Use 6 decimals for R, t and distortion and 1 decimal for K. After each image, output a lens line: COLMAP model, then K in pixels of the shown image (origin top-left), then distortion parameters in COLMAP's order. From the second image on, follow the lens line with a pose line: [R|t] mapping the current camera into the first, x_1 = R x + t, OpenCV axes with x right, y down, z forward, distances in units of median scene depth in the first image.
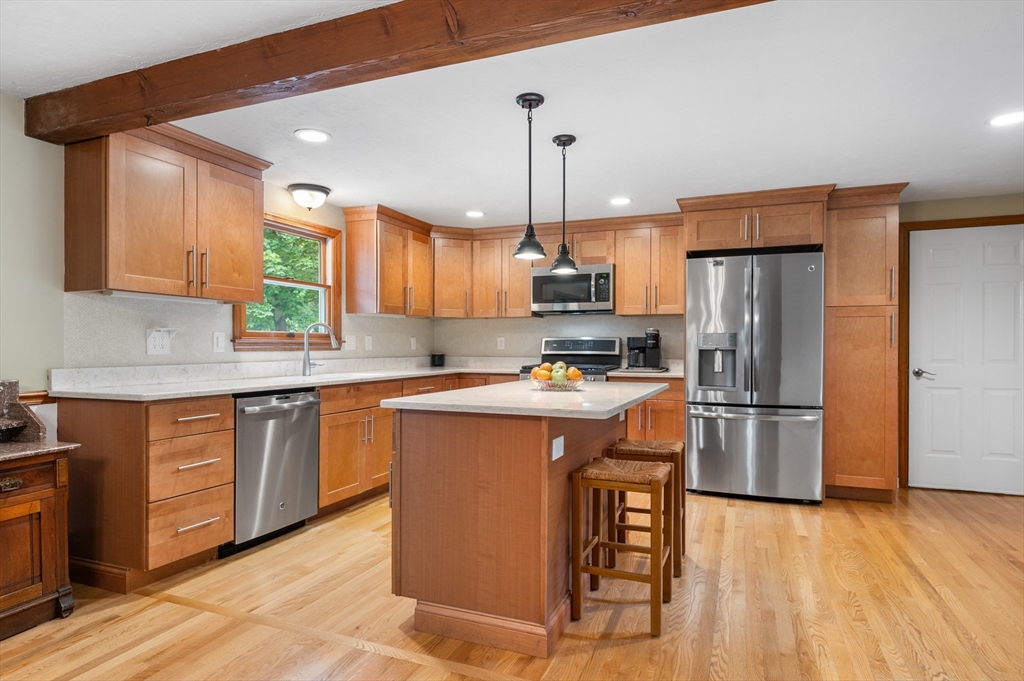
lens RADIAL K [[556.5, 0, 508.6], [0, 556.5, 349.5], [0, 0, 1]] dist [-0.001902, 0.000269]
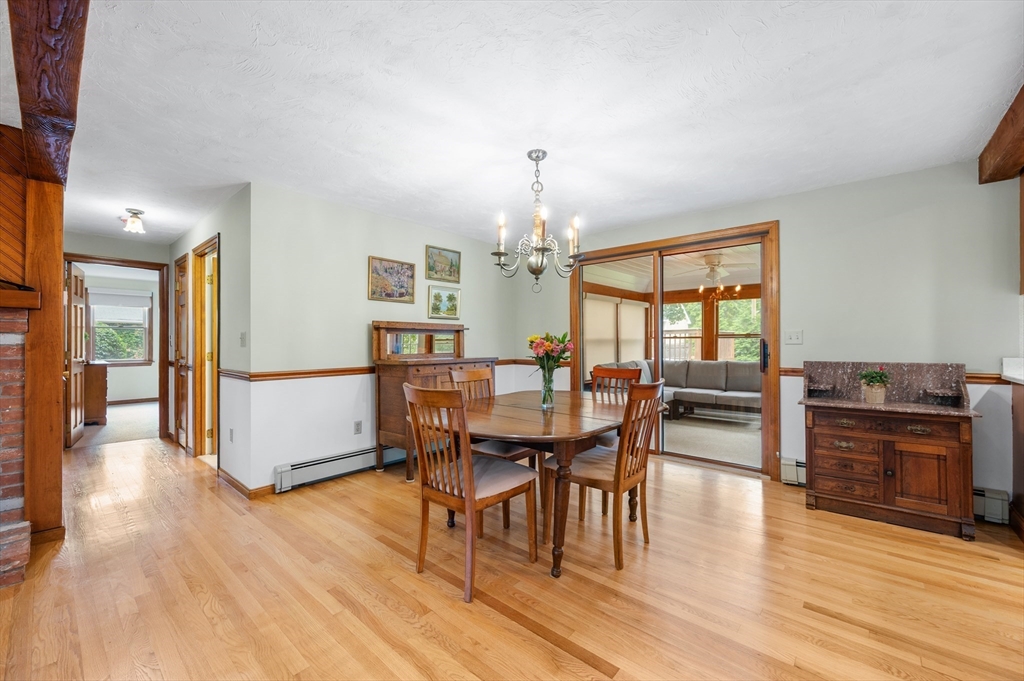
lens RADIAL K [[409.8, 0, 512.7], [0, 409.8, 340.8], [0, 0, 1]] dist [-0.002650, 0.000684]
pose [[-0.335356, -0.004215, -0.942082, 0.328748], [-0.003817, 0.999988, -0.003116, 0.002642], [0.942084, 0.002551, -0.335368, 0.190645]]
